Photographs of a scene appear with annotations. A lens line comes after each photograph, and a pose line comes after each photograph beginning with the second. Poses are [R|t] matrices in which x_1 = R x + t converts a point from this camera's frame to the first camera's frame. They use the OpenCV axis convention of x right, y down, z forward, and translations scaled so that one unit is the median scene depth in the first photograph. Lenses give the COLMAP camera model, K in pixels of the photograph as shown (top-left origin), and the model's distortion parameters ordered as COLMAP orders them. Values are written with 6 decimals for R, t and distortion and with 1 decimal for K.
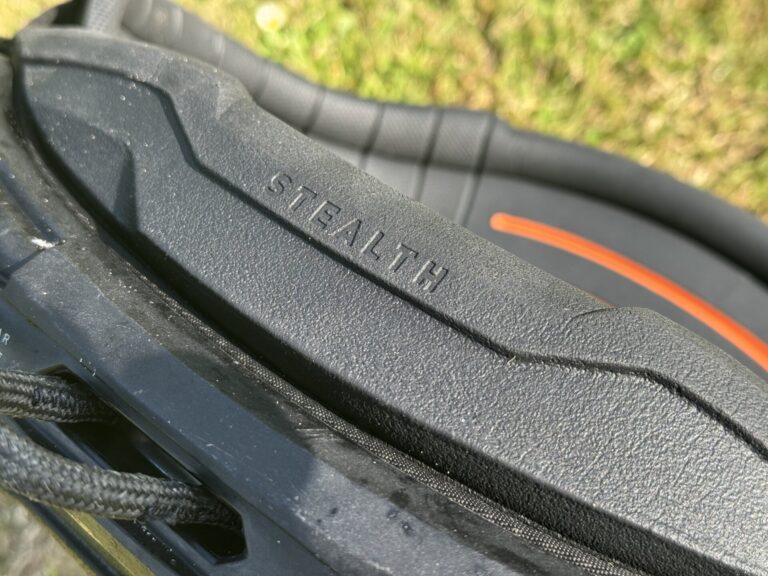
lens RADIAL K [[1146.4, 0, 384.0], [0, 1146.4, 288.0], [0, 0, 1]] dist [0.134041, -0.179213]
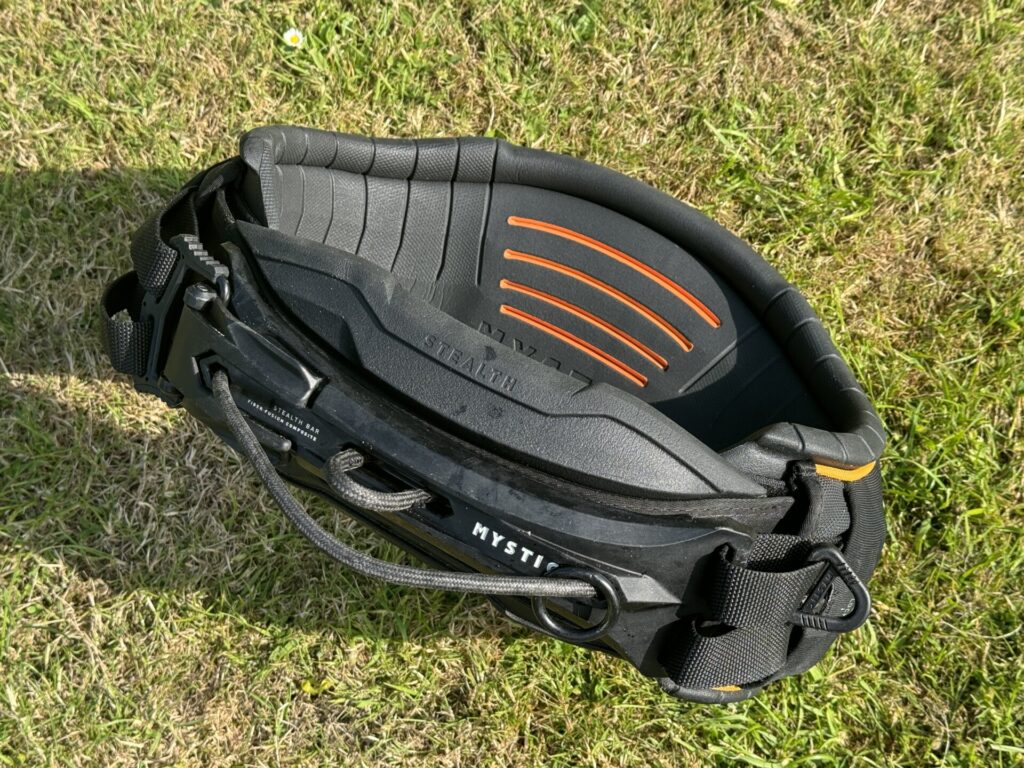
lens RADIAL K [[1421.2, 0, 539.1], [0, 1421.2, 382.8], [0, 0, 1]] dist [0.101044, -0.036424]
pose [[0.981397, -0.145182, 0.125625, -0.254515], [0.108652, 0.959467, 0.260033, -0.735923], [-0.158285, -0.241546, 0.957393, -1.705849]]
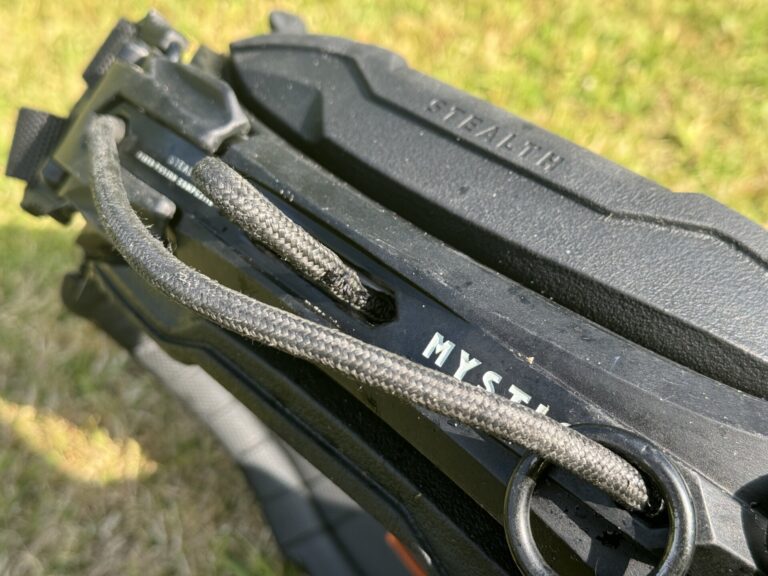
lens RADIAL K [[1146.4, 0, 384.0], [0, 1146.4, 288.0], [0, 0, 1]] dist [0.134041, -0.179213]
pose [[0.991729, 0.117133, -0.052479, -0.062325], [-0.126027, 0.966121, -0.225227, 0.451004], [0.024319, 0.229977, 0.972892, -0.259023]]
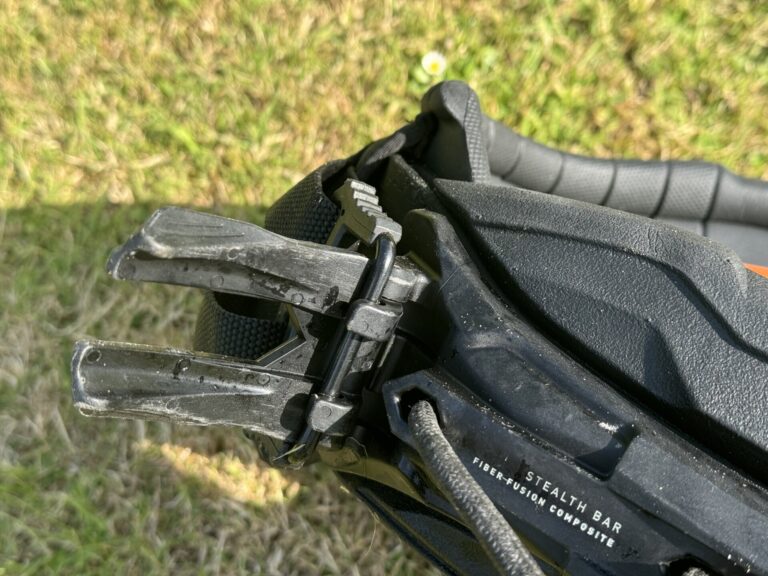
lens RADIAL K [[1109.6, 0, 384.0], [0, 1109.6, 288.0], [0, 0, 1]] dist [0.123081, -0.030410]
pose [[0.996091, -0.069968, 0.053910, -0.627490], [0.066671, 0.995926, 0.060709, -0.280758], [-0.057938, -0.056878, 0.996699, -0.050753]]
